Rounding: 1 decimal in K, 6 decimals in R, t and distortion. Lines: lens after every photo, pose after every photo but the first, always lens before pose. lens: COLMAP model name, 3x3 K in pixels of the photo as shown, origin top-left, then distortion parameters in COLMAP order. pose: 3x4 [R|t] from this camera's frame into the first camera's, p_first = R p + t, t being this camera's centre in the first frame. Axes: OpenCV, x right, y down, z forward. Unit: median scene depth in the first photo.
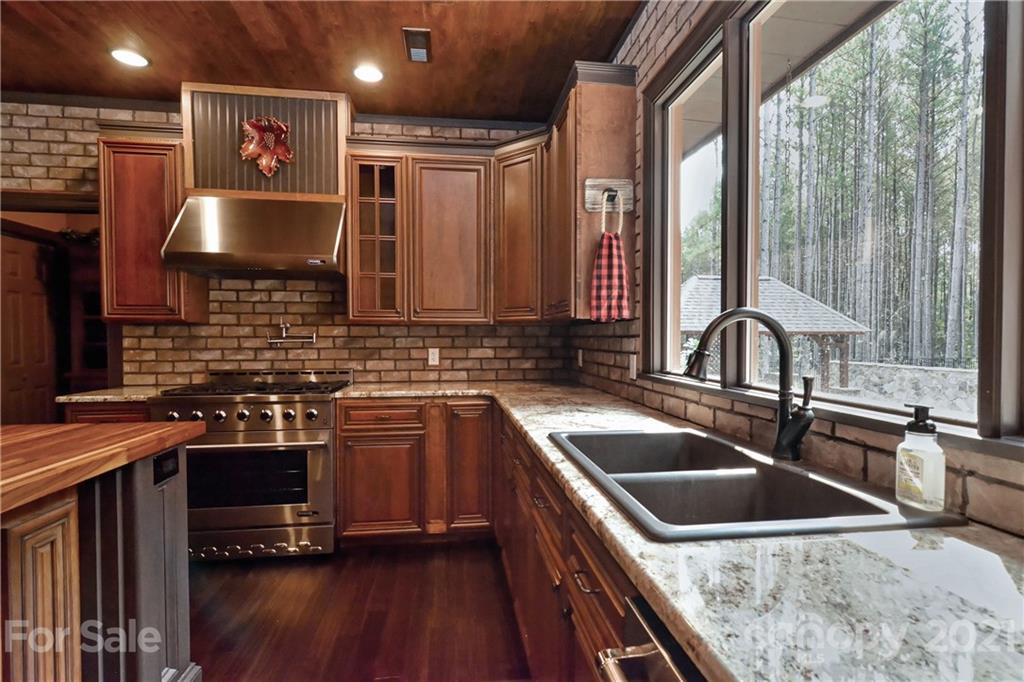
lens RADIAL K [[505.0, 0, 494.7], [0, 505.0, 350.2], [0, 0, 1]] dist [0.008785, -0.003651]
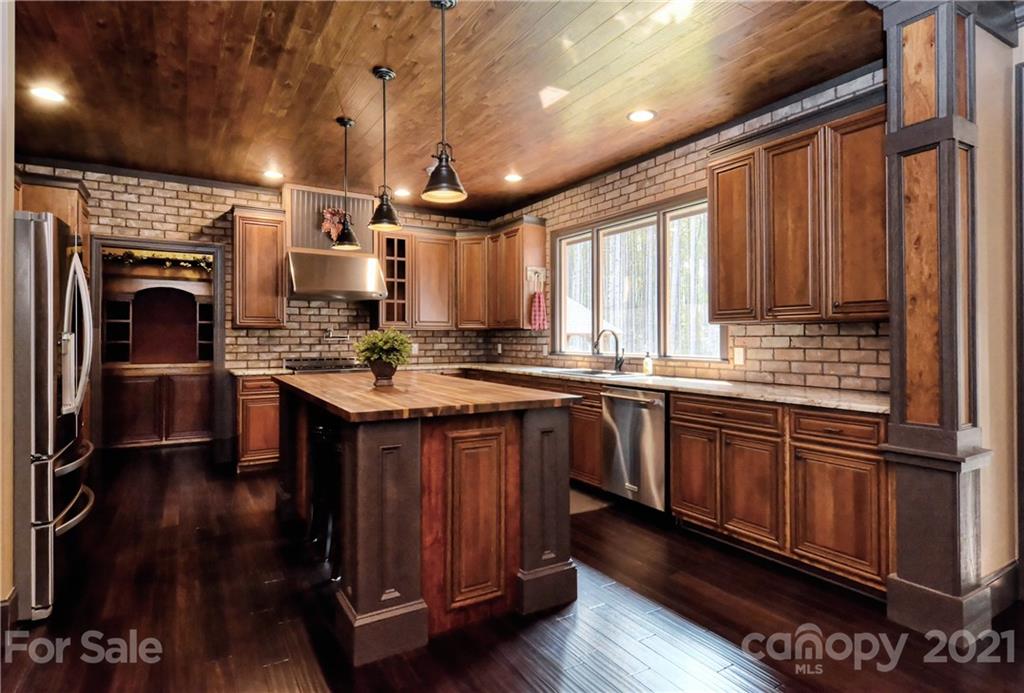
lens RADIAL K [[542.0, 0, 469.9], [0, 542.0, 337.8], [0, 0, 1]] dist [0.000065, -0.001861]
pose [[0.931852, 0.000729, 0.362838, -0.688092], [0.008757, 0.999661, -0.024499, 0.024958], [-0.362733, 0.026007, 0.931530, -0.844924]]
